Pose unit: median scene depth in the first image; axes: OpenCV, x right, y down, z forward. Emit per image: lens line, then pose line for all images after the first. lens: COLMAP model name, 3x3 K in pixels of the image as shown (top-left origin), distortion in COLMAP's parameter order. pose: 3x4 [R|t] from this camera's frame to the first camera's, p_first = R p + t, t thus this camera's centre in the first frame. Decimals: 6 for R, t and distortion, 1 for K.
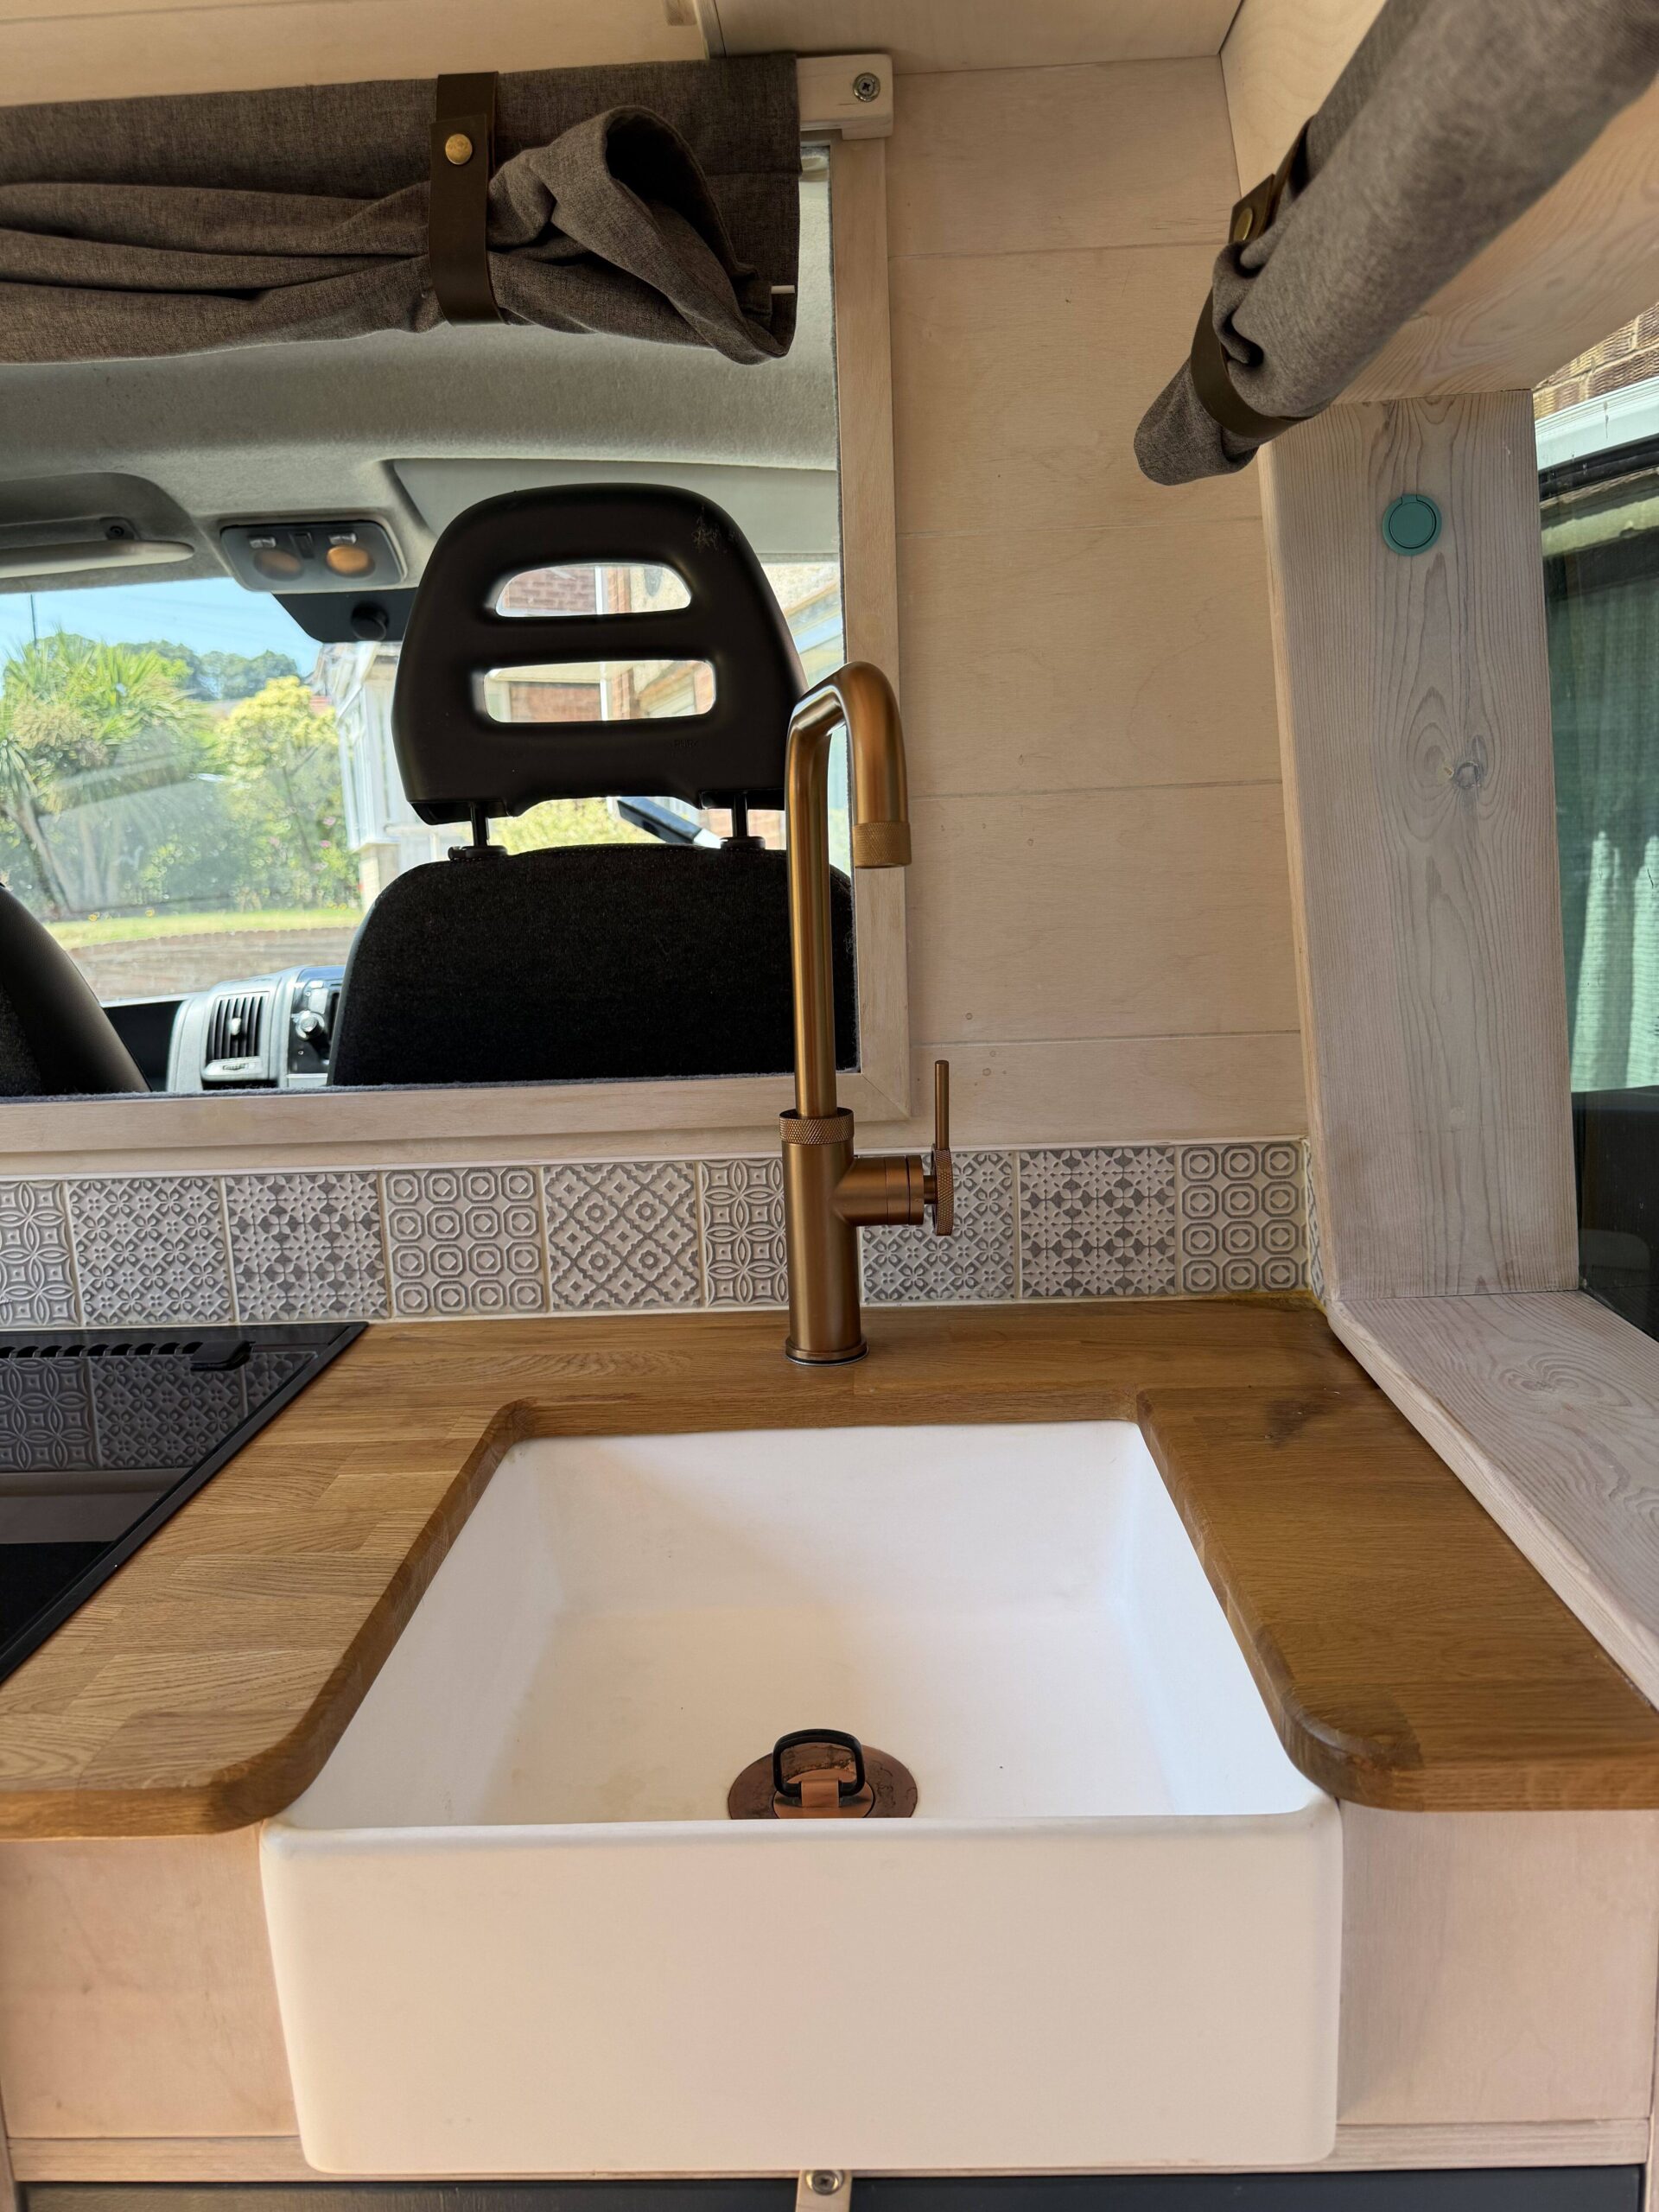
lens RADIAL K [[1580.8, 0, 882.8], [0, 1580.8, 1098.3], [0, 0, 1]] dist [0.025826, -0.046773]
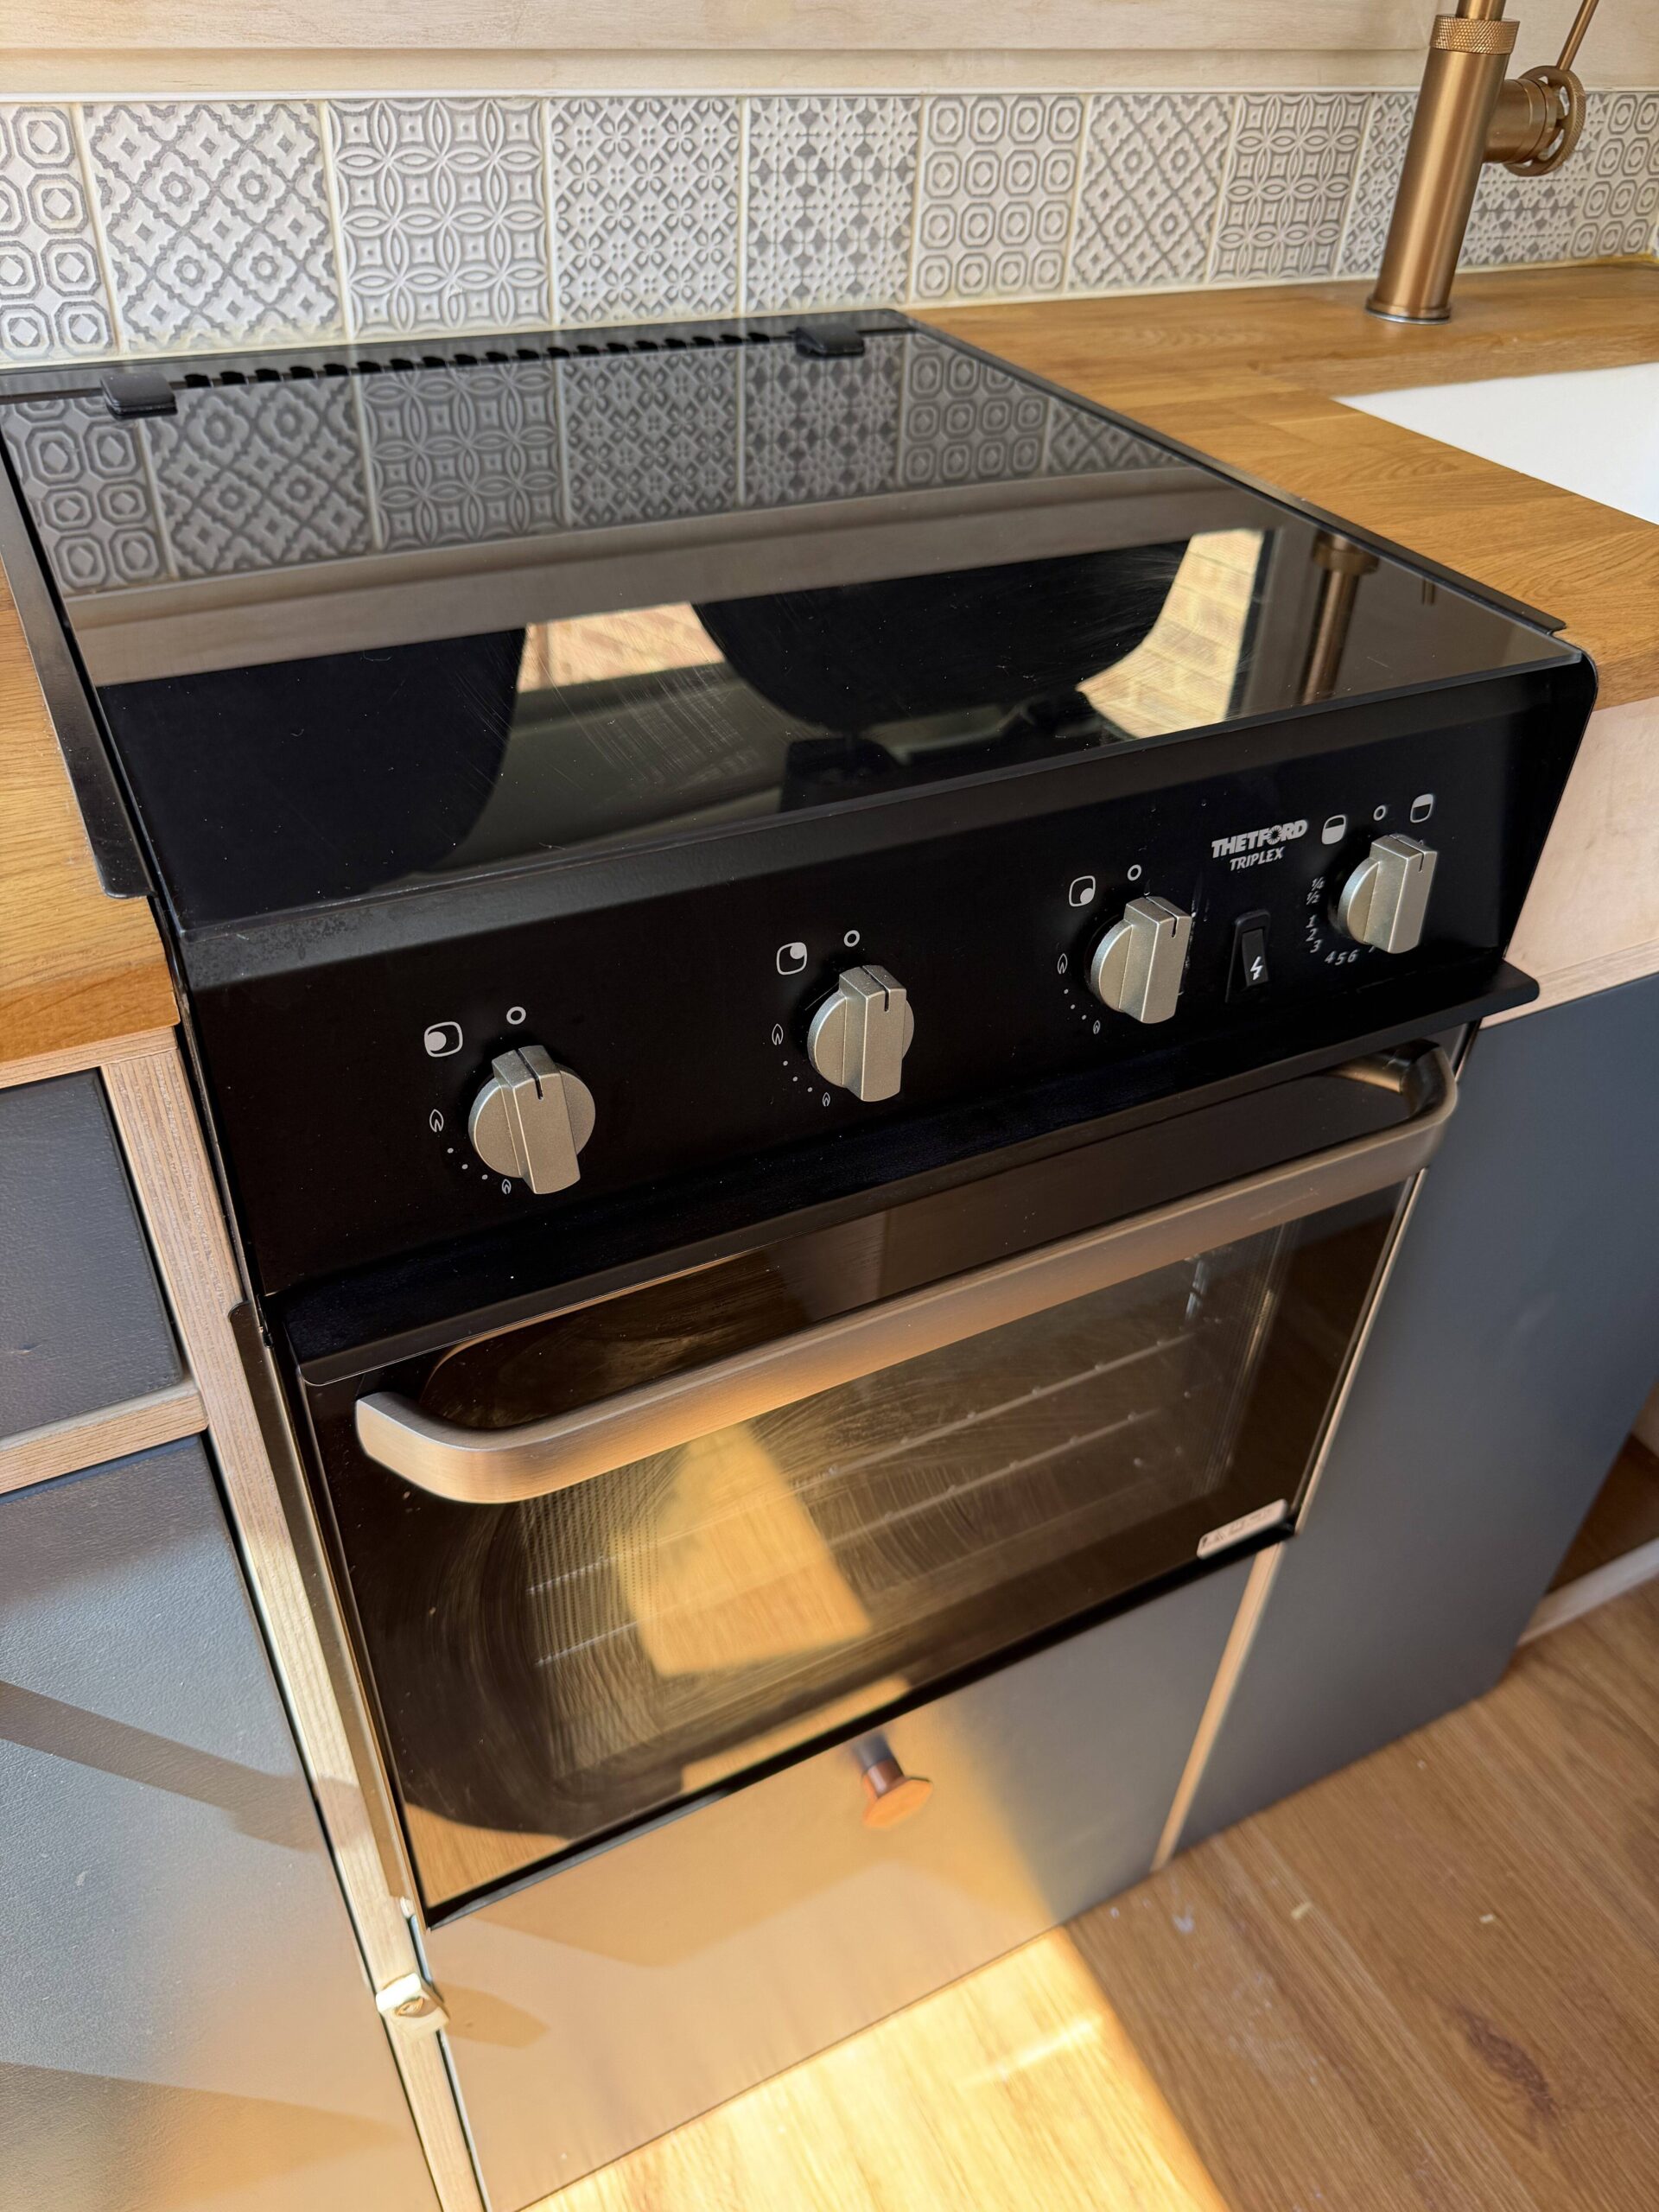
lens RADIAL K [[1580.8, 0, 847.8], [0, 1580.8, 1105.1], [0, 0, 1]] dist [0.025826, -0.046773]
pose [[0.874606, -0.235949, 0.423547, -0.806605], [0.006140, 0.878912, 0.476944, 0.111553], [-0.484795, -0.414538, 0.770151, 0.188210]]
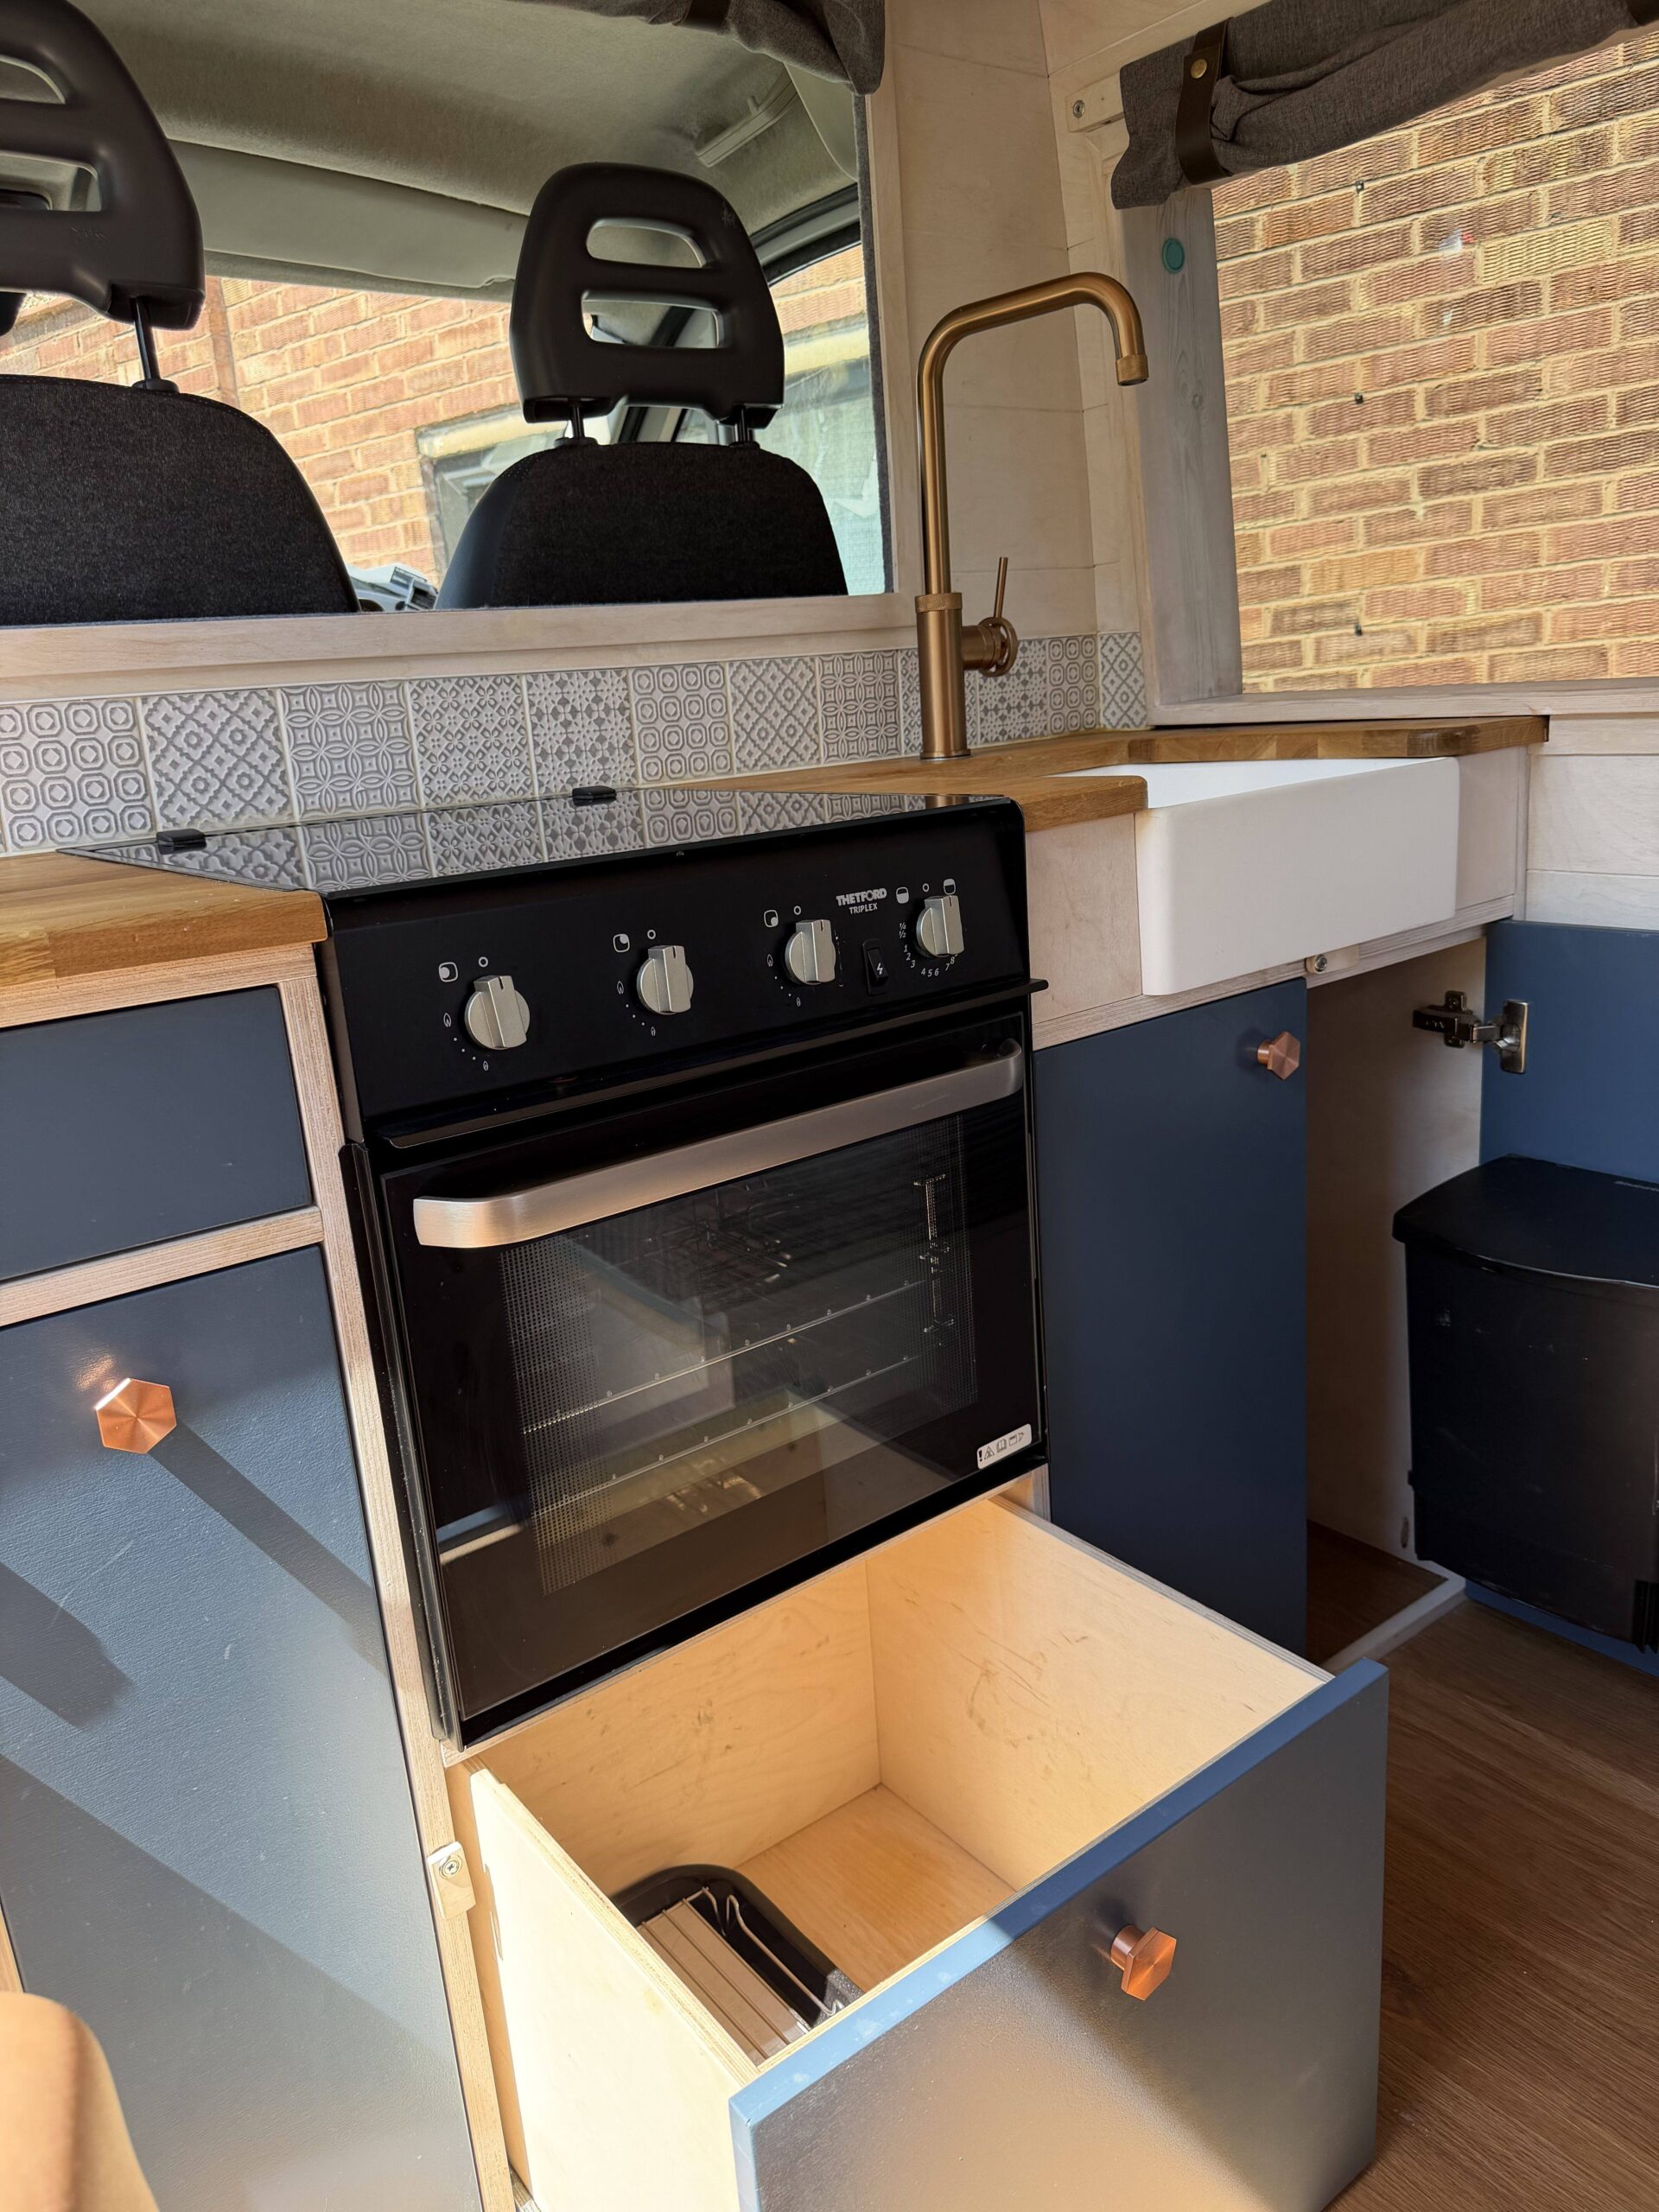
lens RADIAL K [[1580.8, 0, 858.1], [0, 1580.8, 1156.6], [0, 0, 1]] dist [0.025826, -0.046773]
pose [[0.773707, -0.199356, 0.601360, -1.056388], [0.150290, 0.979862, 0.131470, 0.304632], [-0.615459, -0.011341, 0.788087, -0.192625]]
